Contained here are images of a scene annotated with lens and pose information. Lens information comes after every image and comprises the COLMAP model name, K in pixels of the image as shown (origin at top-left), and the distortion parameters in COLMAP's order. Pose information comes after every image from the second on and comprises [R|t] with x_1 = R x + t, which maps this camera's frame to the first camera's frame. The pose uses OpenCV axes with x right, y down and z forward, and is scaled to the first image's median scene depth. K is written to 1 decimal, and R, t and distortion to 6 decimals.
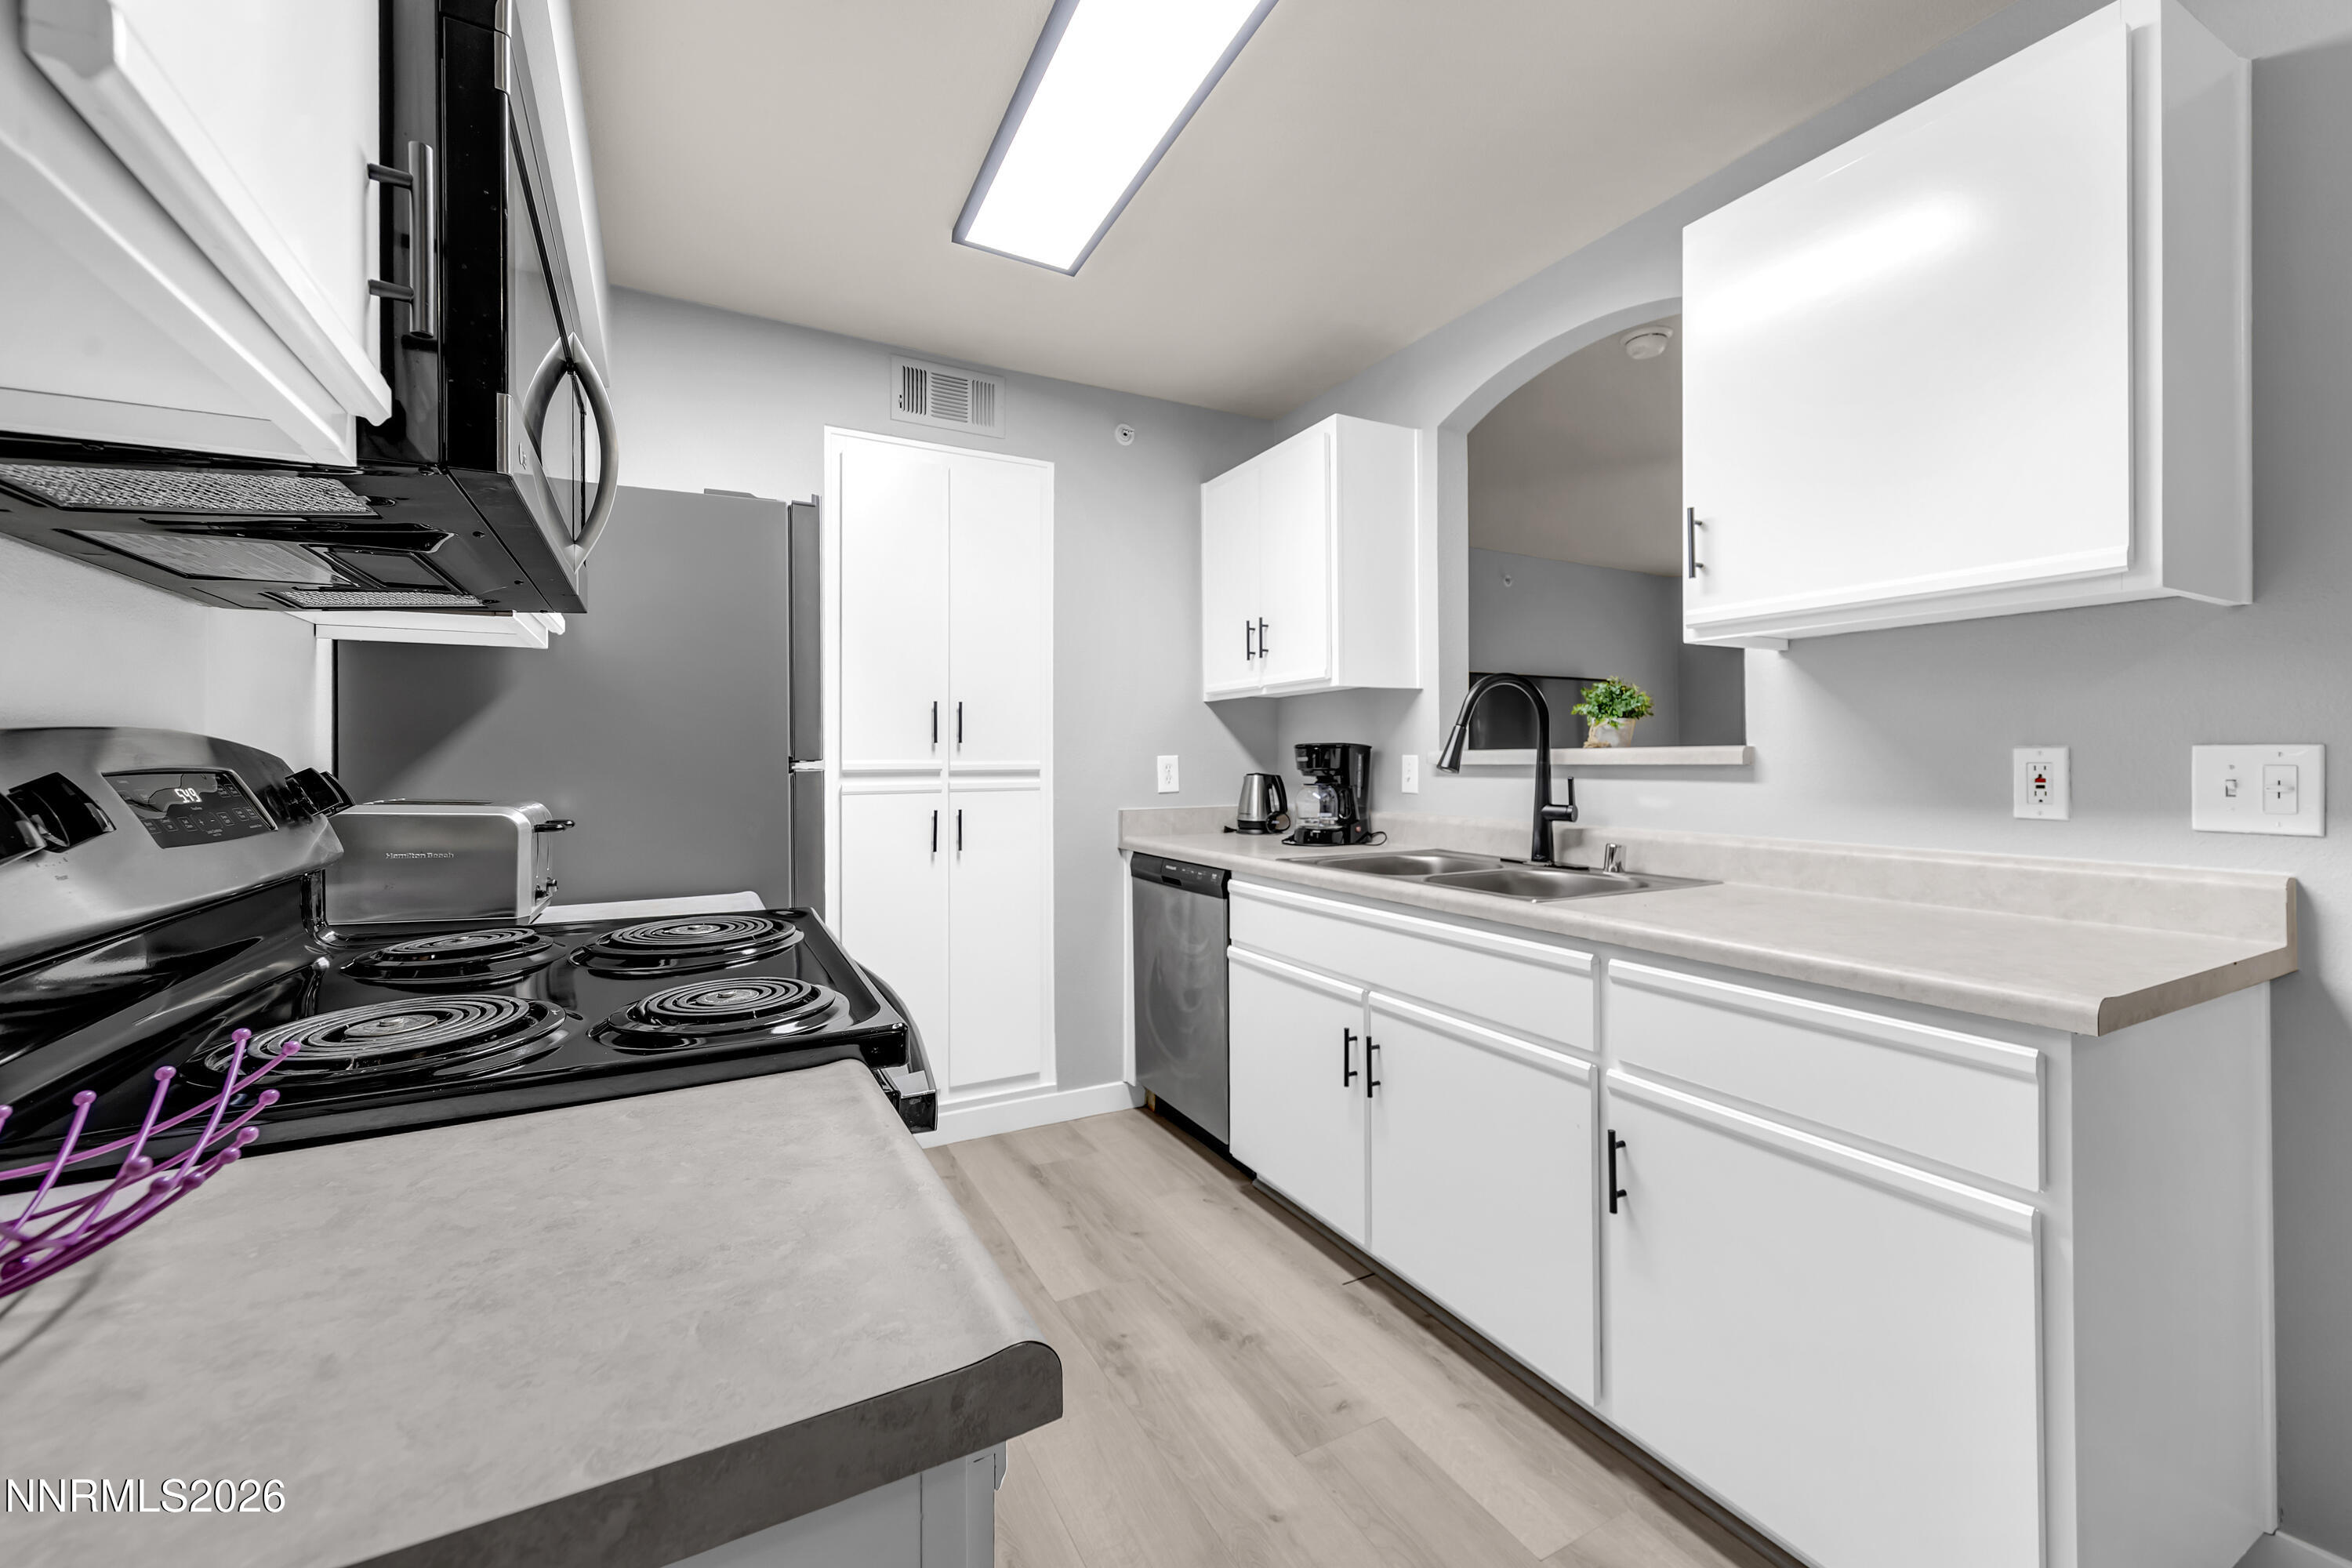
lens RADIAL K [[959.1, 0, 1173.9], [0, 959.1, 742.9], [0, 0, 1]] dist [0.000107, 0.000018]
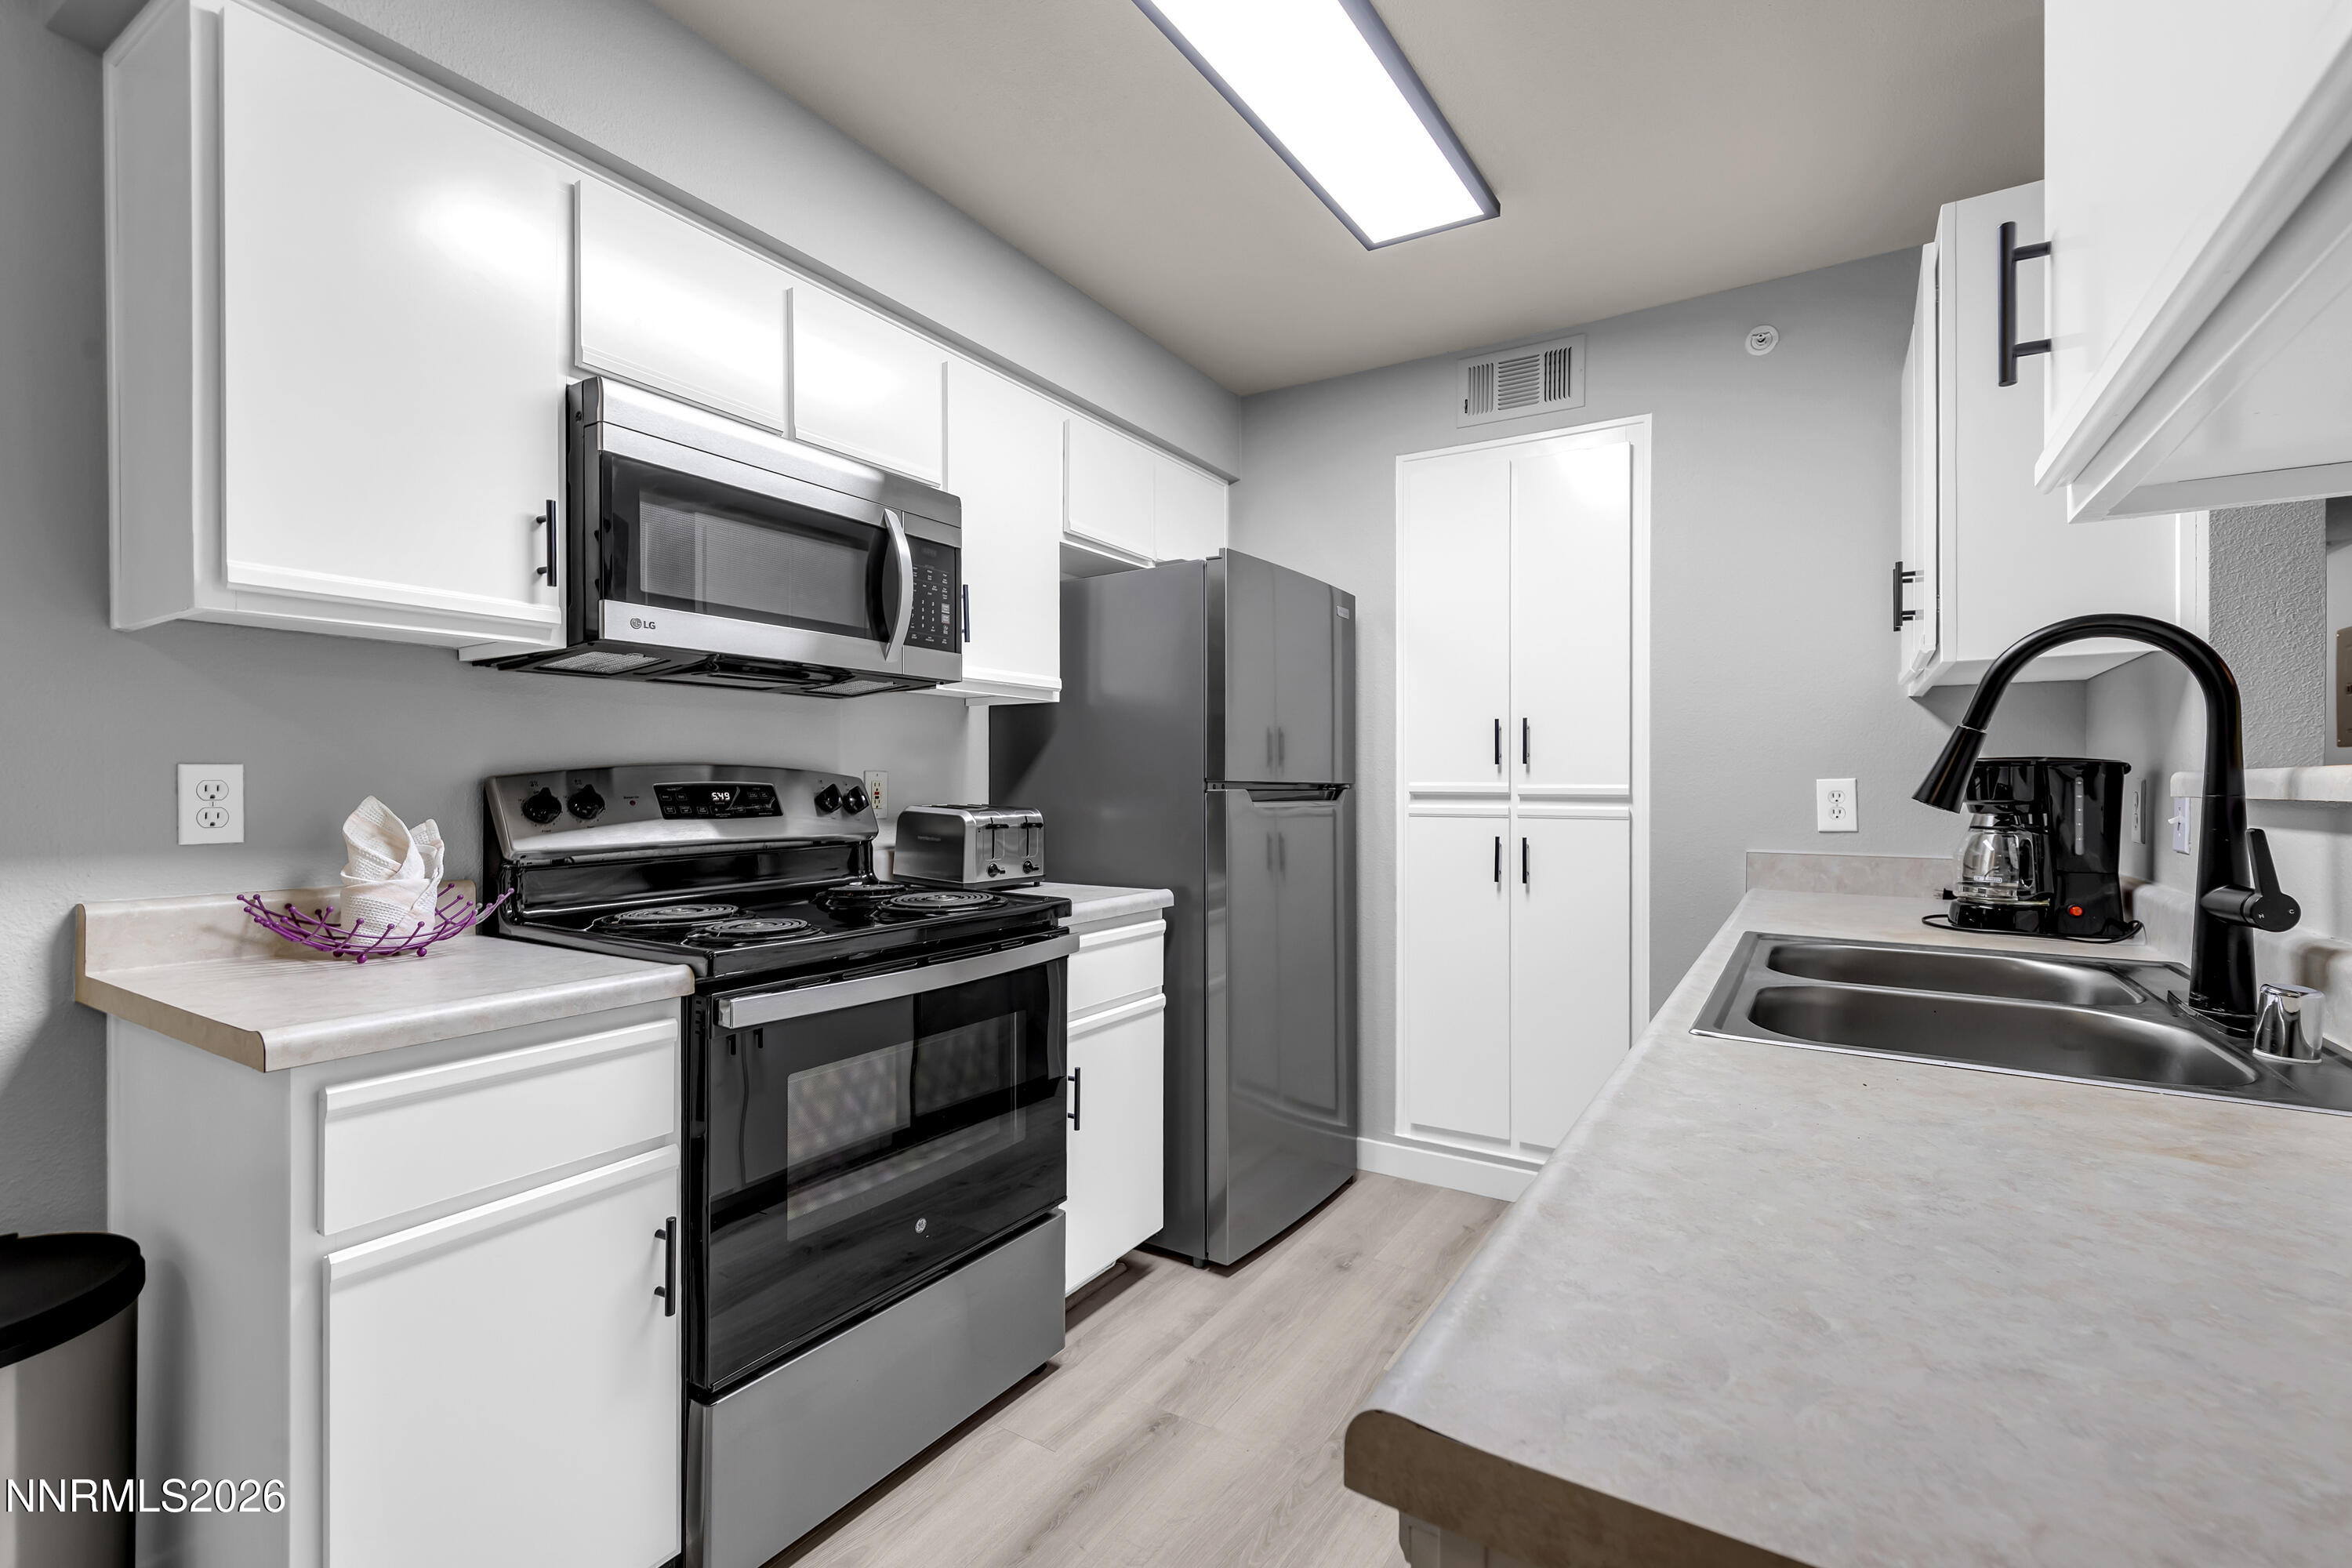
lens RADIAL K [[999.3, 0, 1186.5], [0, 999.3, 779.4], [0, 0, 1]] dist [-0.000944, -0.000145]
pose [[0.492082, 0.003506, -0.870542, 0.438419], [0.009349, 0.999913, 0.009312, 0.002898], [0.870499, -0.012721, 0.492007, 0.259903]]
